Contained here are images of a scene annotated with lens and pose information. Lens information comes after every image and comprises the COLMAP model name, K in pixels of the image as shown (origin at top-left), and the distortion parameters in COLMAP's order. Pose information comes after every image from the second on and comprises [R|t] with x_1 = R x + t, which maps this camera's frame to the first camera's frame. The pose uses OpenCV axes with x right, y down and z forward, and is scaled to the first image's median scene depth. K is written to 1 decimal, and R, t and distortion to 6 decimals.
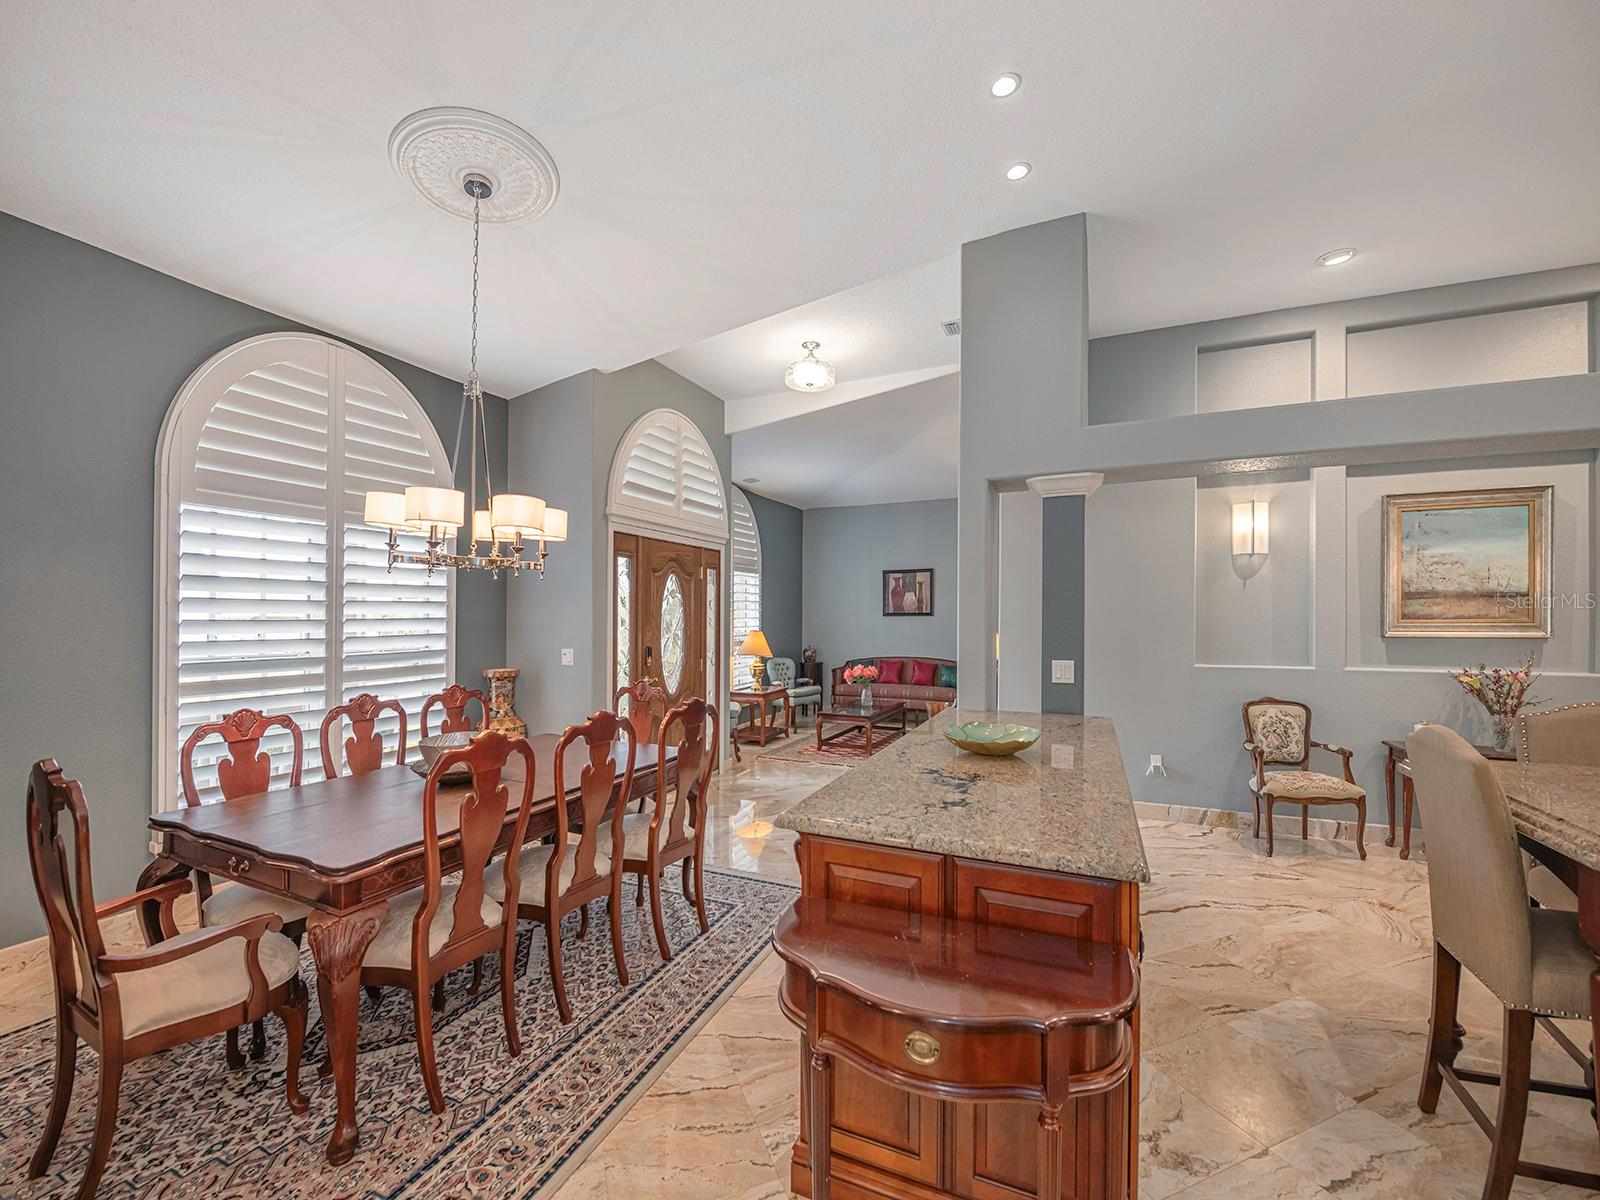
lens RADIAL K [[638.9, 0, 796.0], [0, 638.9, 614.4], [0, 0, 1]] dist [-0.012307, 0.000100]
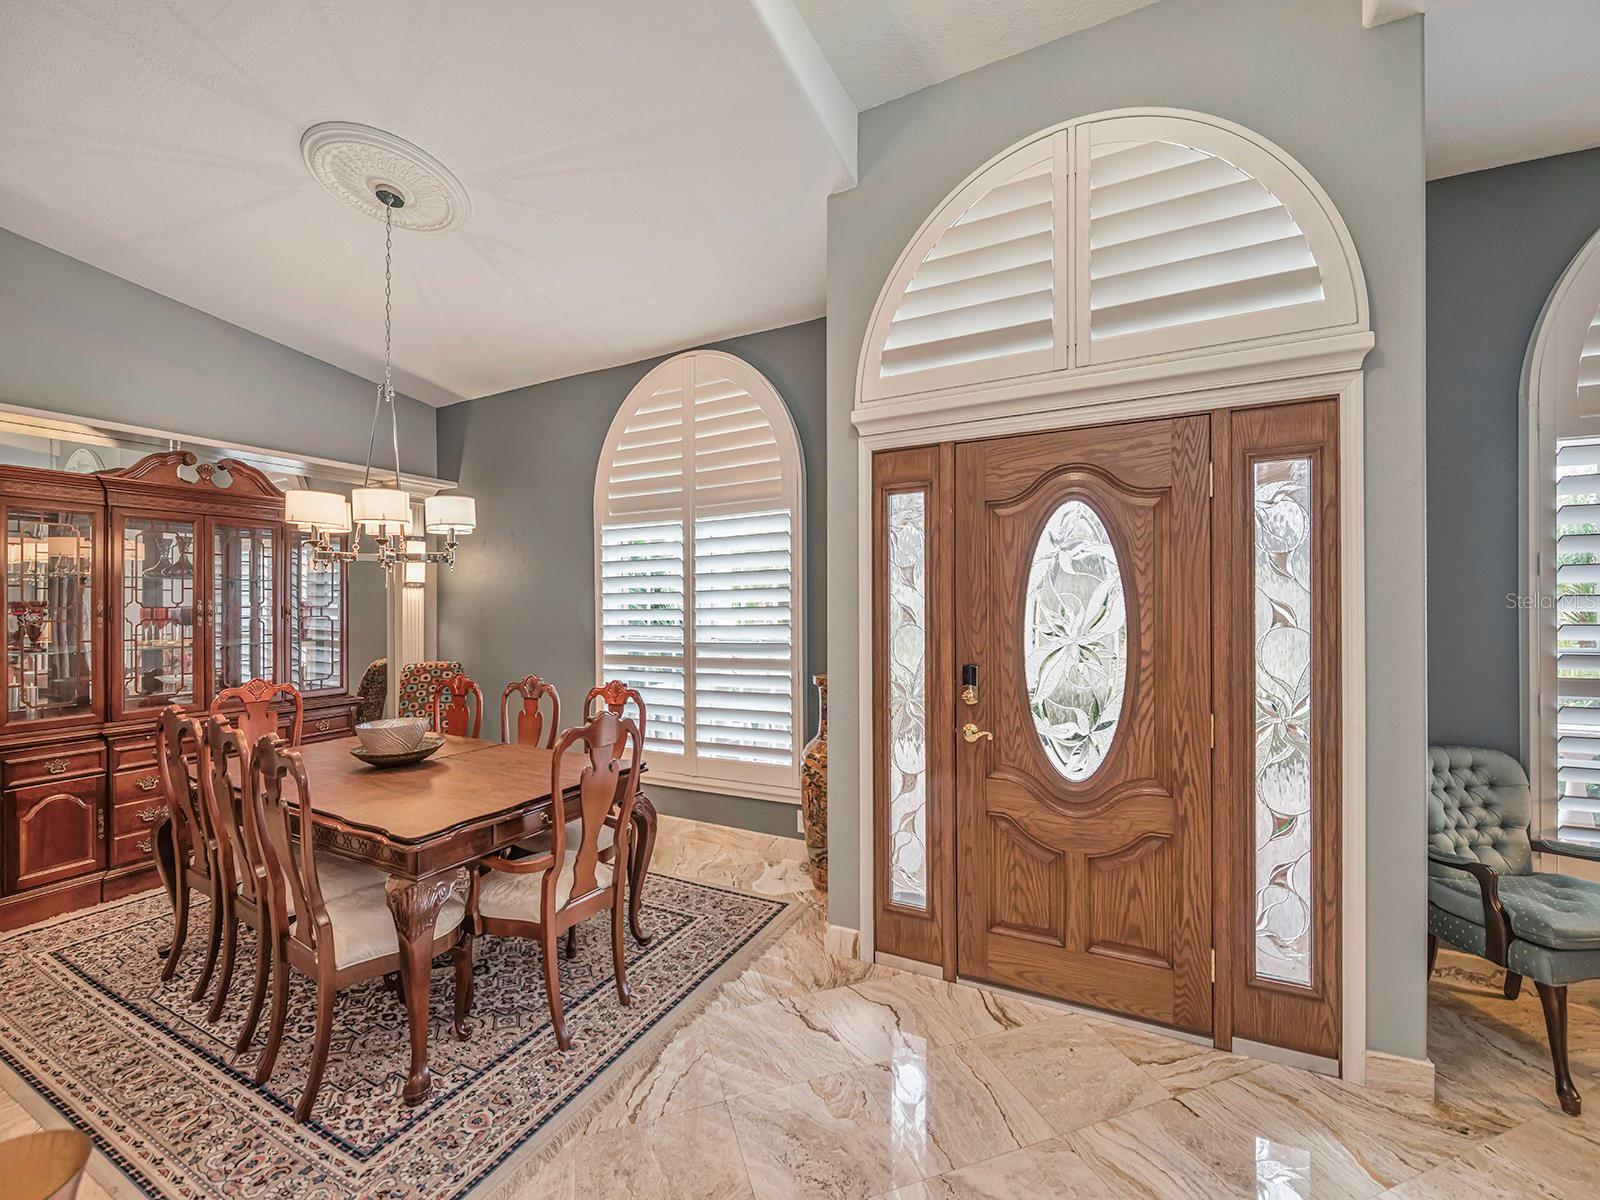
lens RADIAL K [[640.0, 0, 793.1], [0, 640.0, 608.4], [0, 0, 1]] dist [-0.005970, -0.003621]
pose [[-0.045970, 0.004047, -0.998935, 0.332461], [0.012637, 0.999914, 0.003470, 0.005704], [0.998863, -0.012464, -0.046017, 1.128871]]
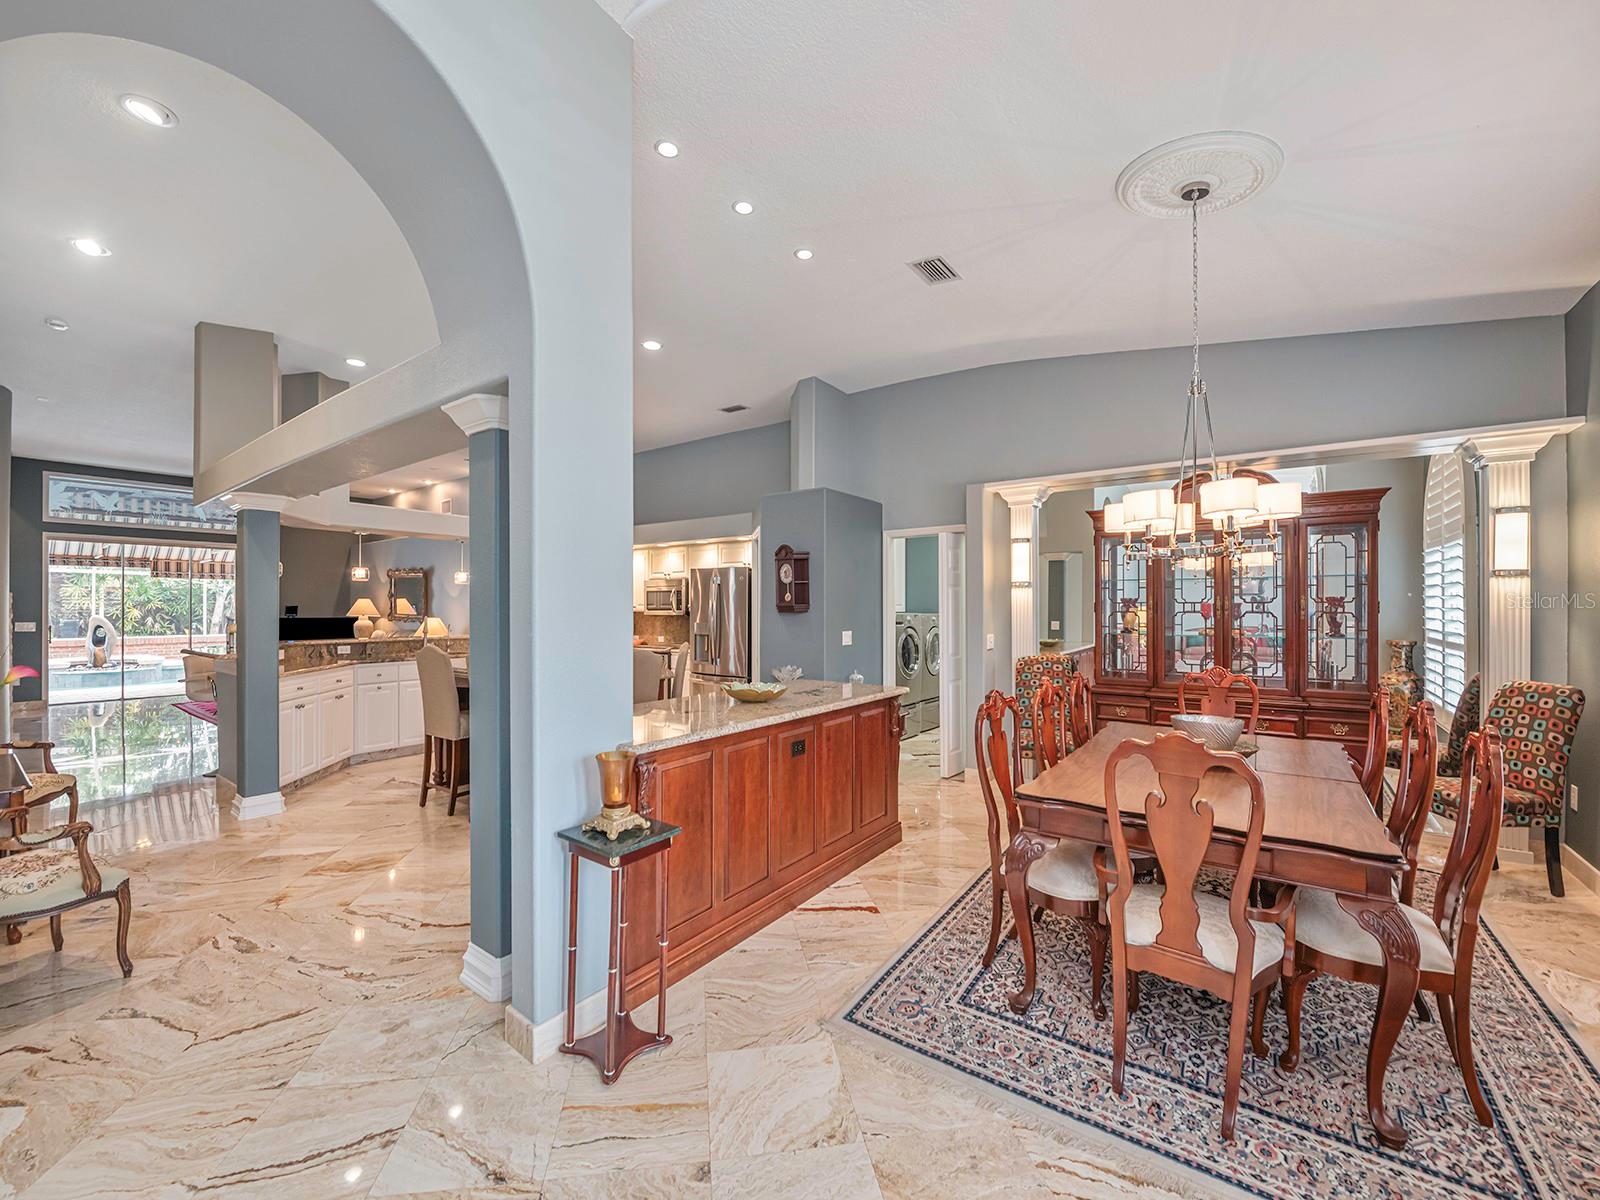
lens RADIAL K [[653.2, 0, 792.5], [0, 653.2, 610.5], [0, 0, 1]] dist [-0.019955, -0.000396]
pose [[-0.977190, -0.002784, 0.212348, -0.052574], [-0.002889, 0.999996, -0.000184, 0.011618], [-0.212347, -0.000793, -0.977194, 1.436334]]
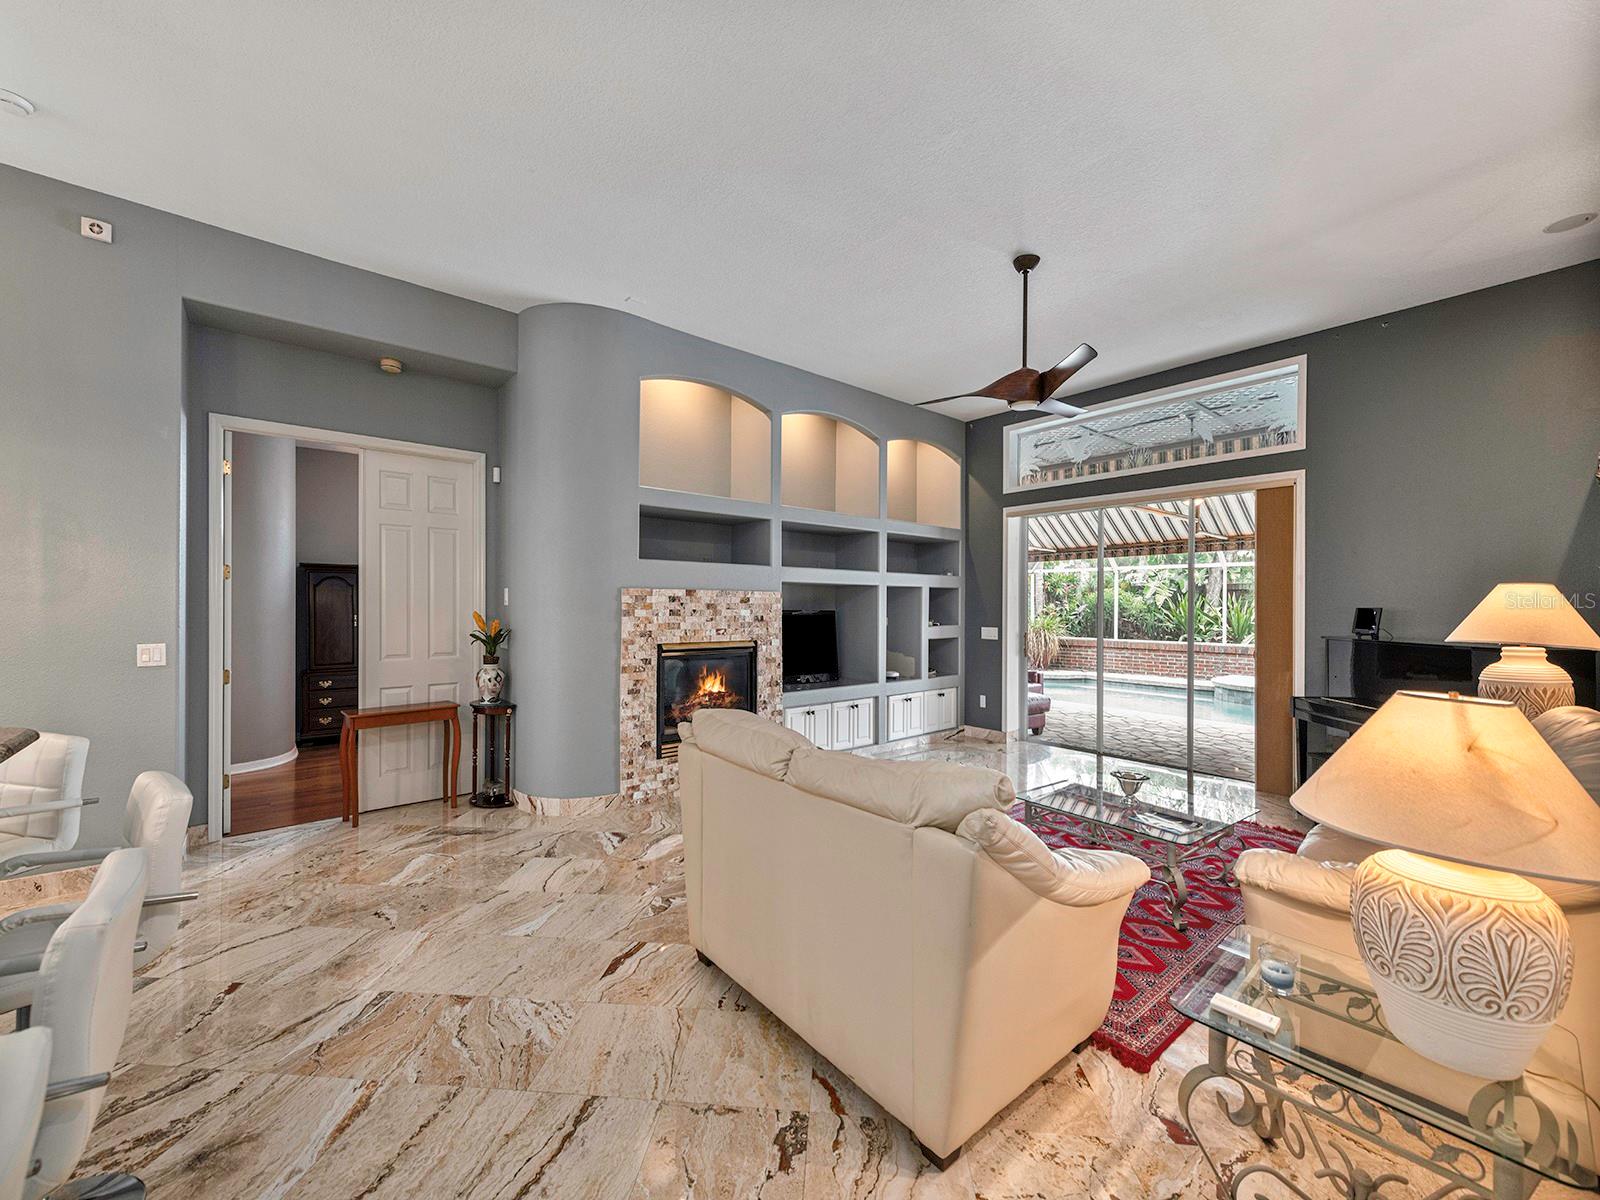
lens RADIAL K [[629.2, 0, 791.6], [0, 629.2, 604.5], [0, 0, 1]] dist [0.013323, -0.003205]
pose [[0.435393, -0.000476, 0.900241, 1.310770], [-0.008189, 0.999956, 0.004489, -0.004394], [-0.900203, -0.009326, 0.435370, -0.469104]]
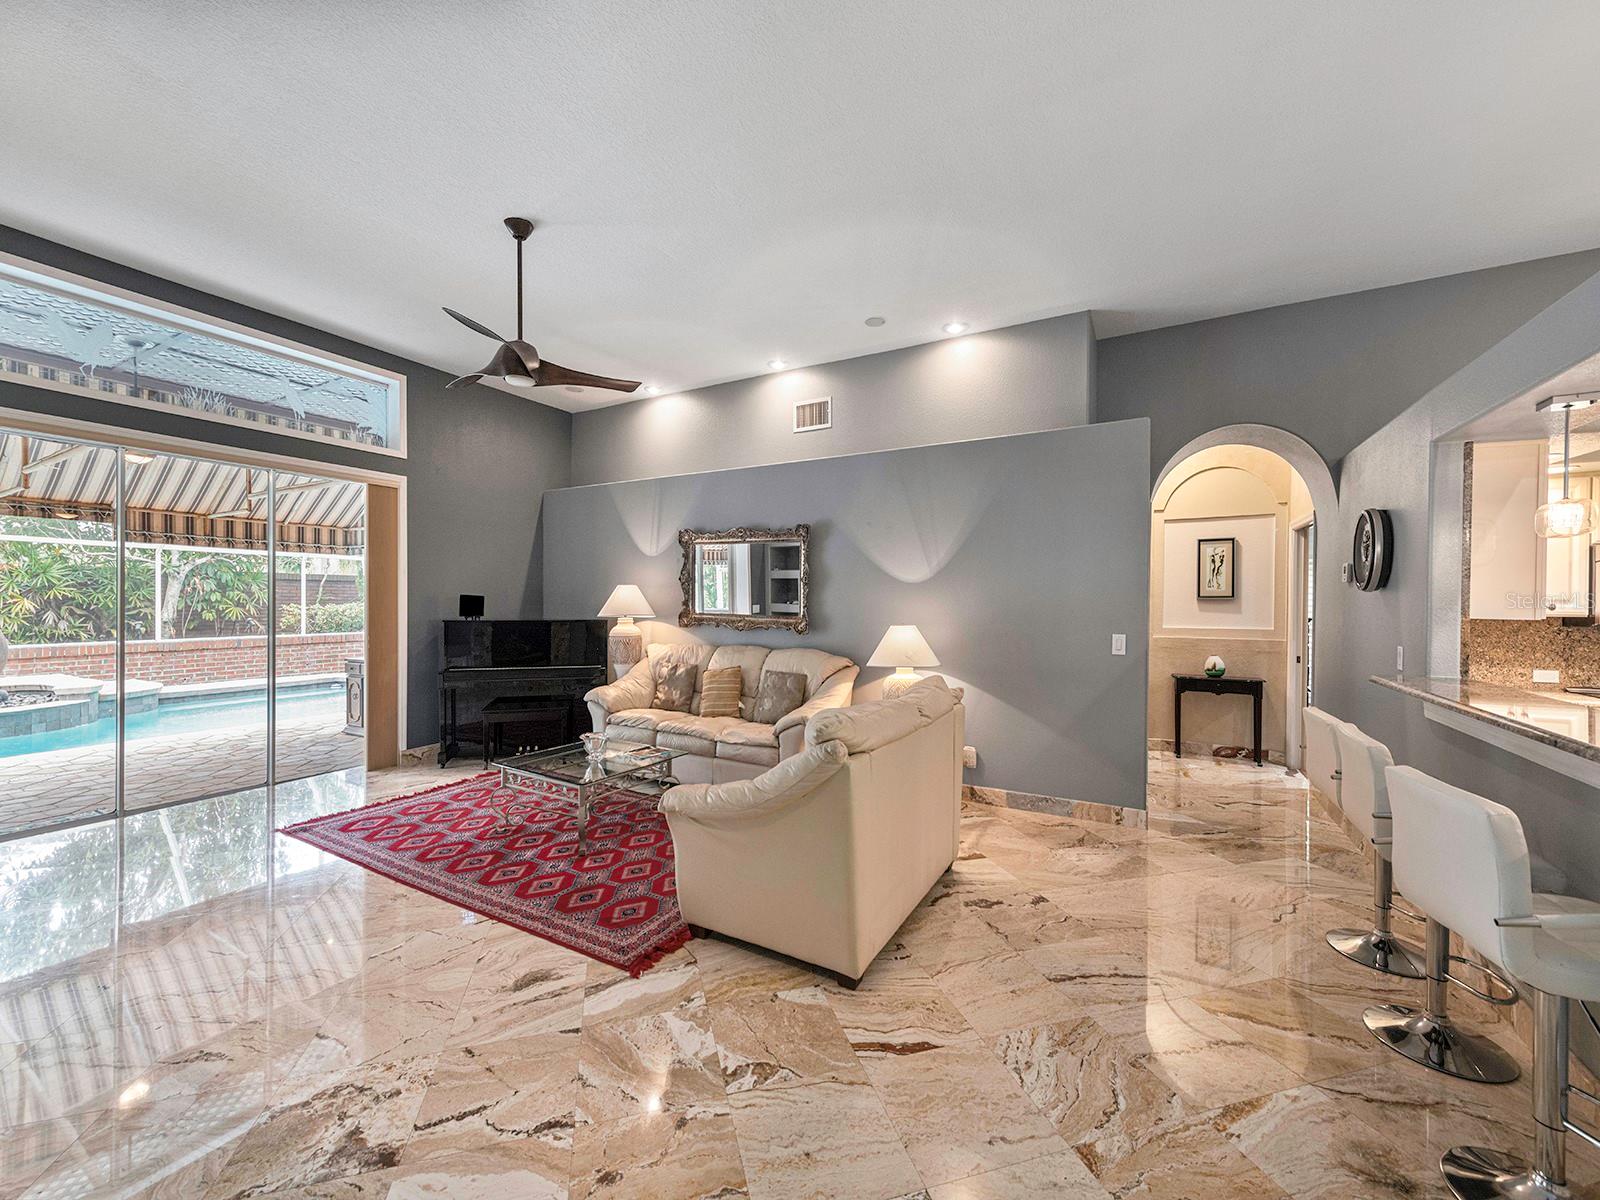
lens RADIAL K [[629.2, 0, 791.6], [0, 629.2, 604.5], [0, 0, 1]] dist [0.013323, -0.003205]
pose [[-0.996074, -0.008574, 0.088107, 1.867164], [-0.008490, 0.999963, 0.001330, 0.006693], [-0.088115, 0.000577, -0.996110, 0.490821]]
